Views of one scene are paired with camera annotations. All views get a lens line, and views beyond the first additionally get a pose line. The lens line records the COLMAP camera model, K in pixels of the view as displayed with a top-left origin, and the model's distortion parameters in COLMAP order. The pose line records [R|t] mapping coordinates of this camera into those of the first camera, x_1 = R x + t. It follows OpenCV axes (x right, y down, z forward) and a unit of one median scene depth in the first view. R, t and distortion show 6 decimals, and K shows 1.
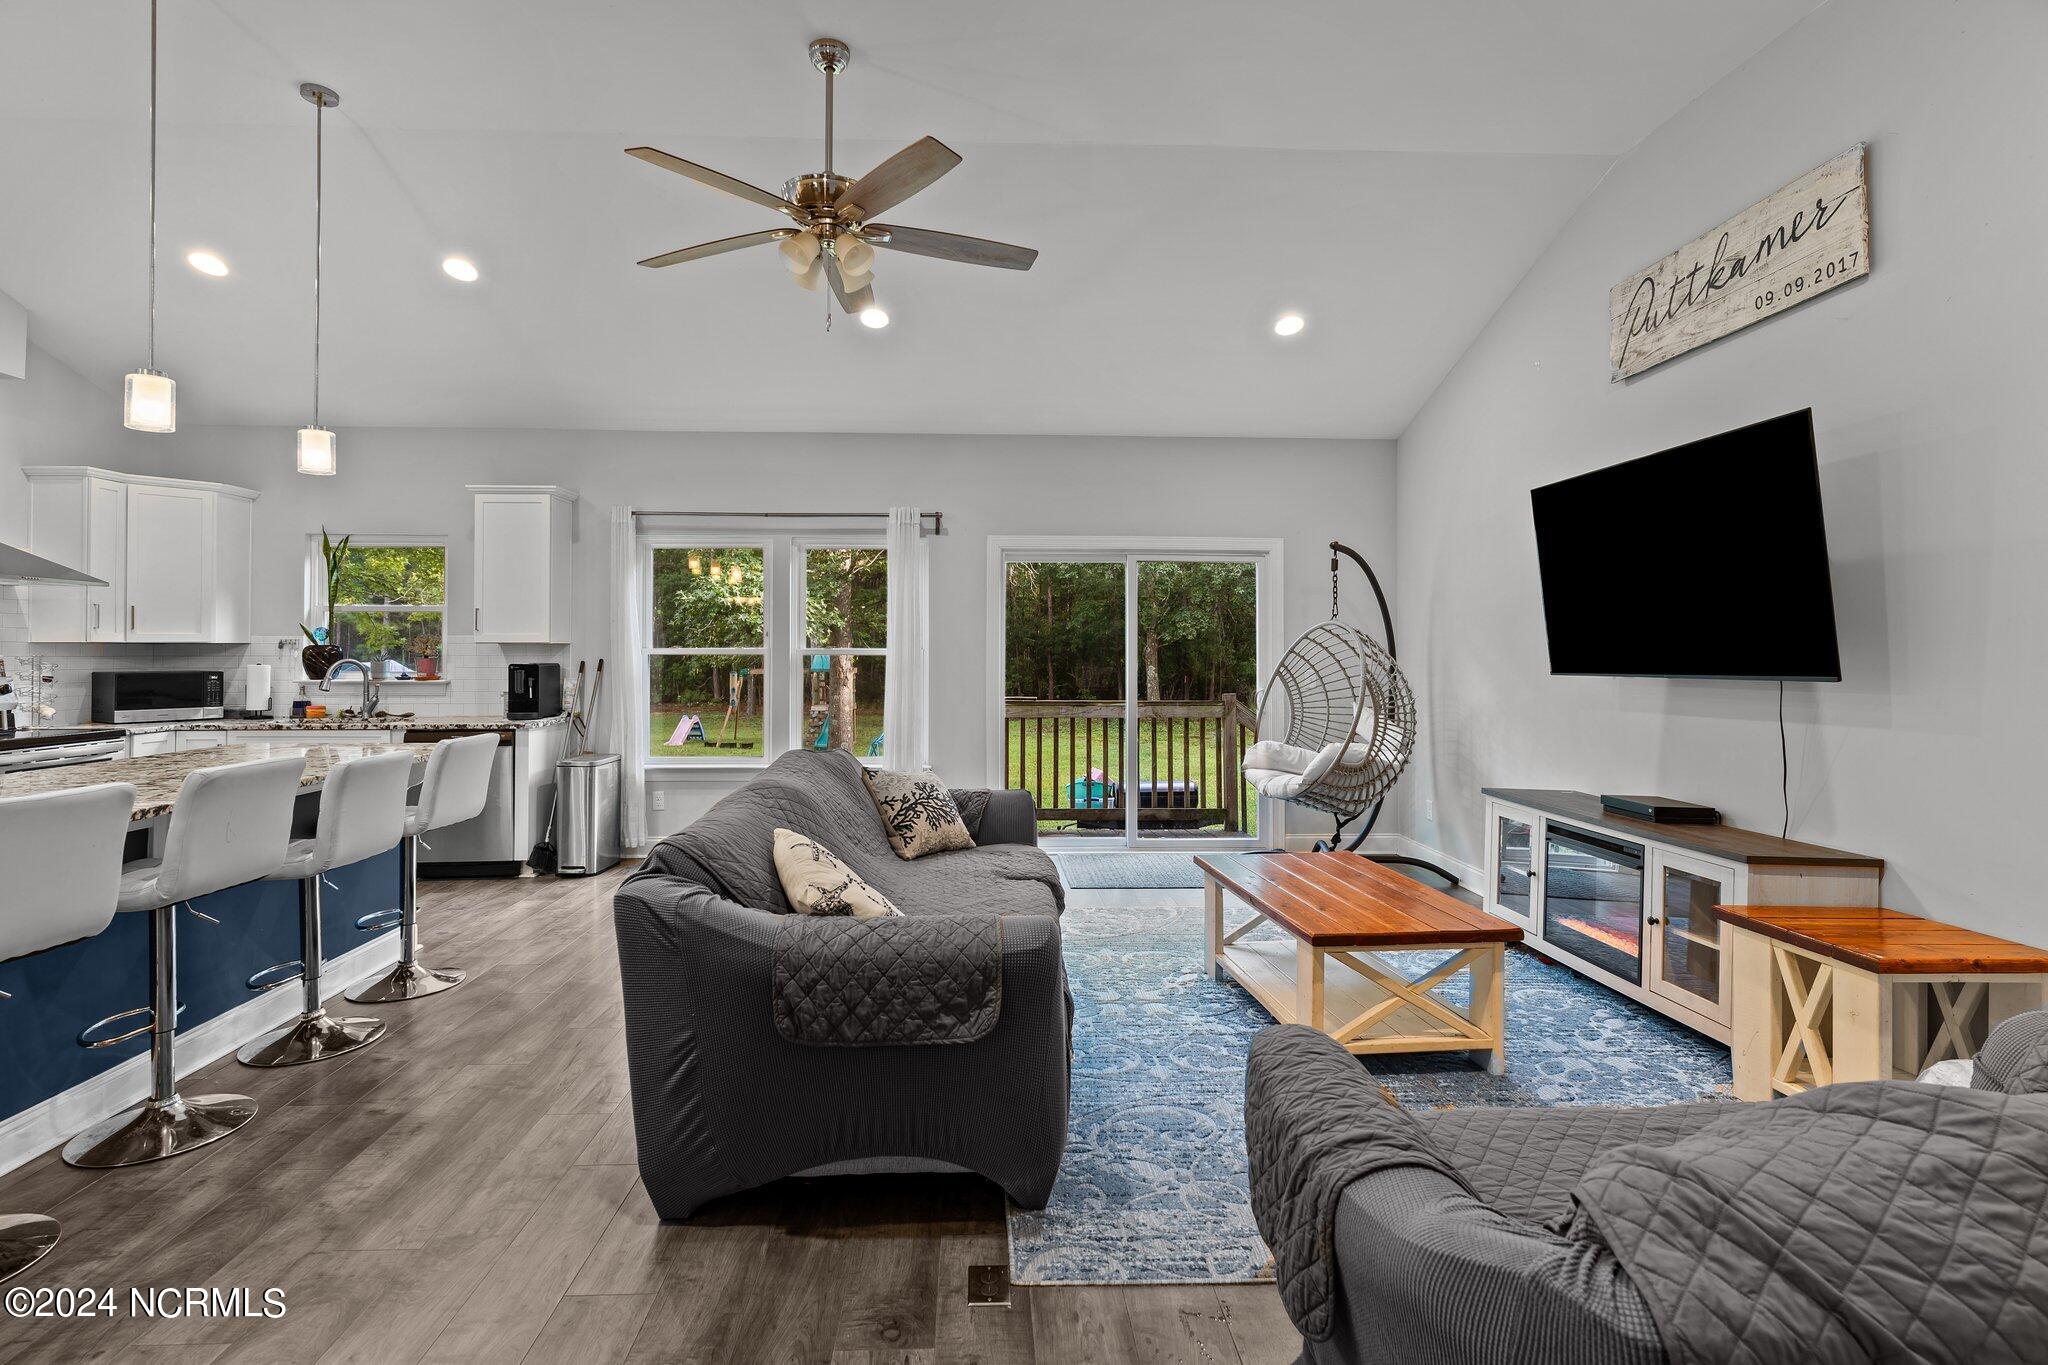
lens RADIAL K [[993.3, 0, 1019.9], [0, 993.3, 637.6], [0, 0, 1]] dist [0.004898, 0.000332]
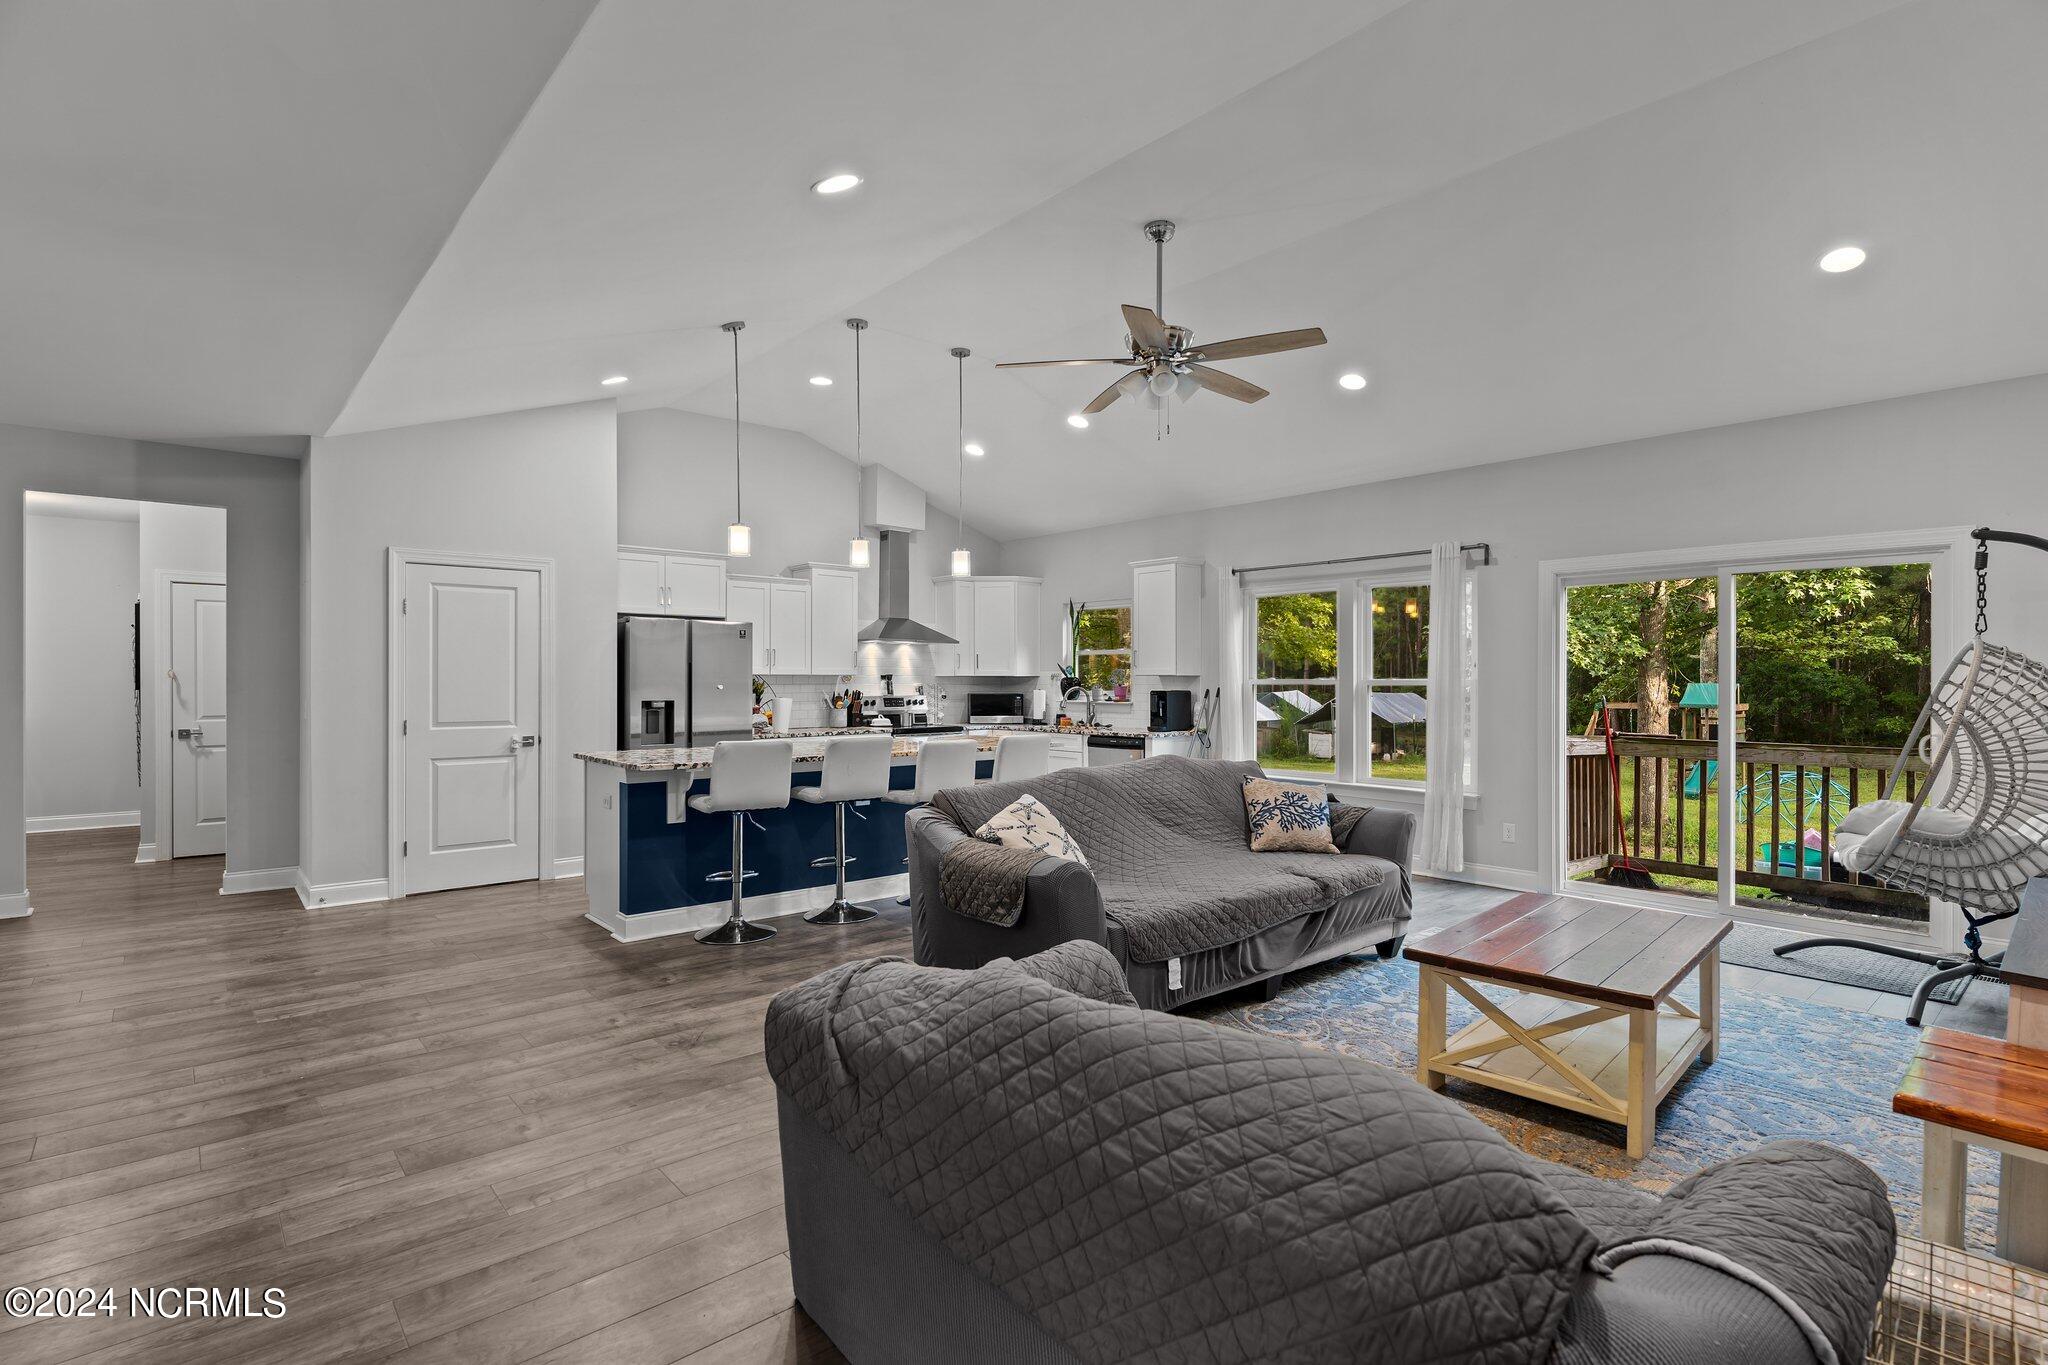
lens RADIAL K [[976.4, 0, 1024.0], [0, 976.4, 682.5], [0, 0, 1]] dist [0.003241, 0.000700]
pose [[0.632585, 0.001090, -0.774491, 0.409002], [0.008554, 0.999928, 0.008394, 0.002586], [0.774444, -0.011935, 0.632530, 0.016650]]
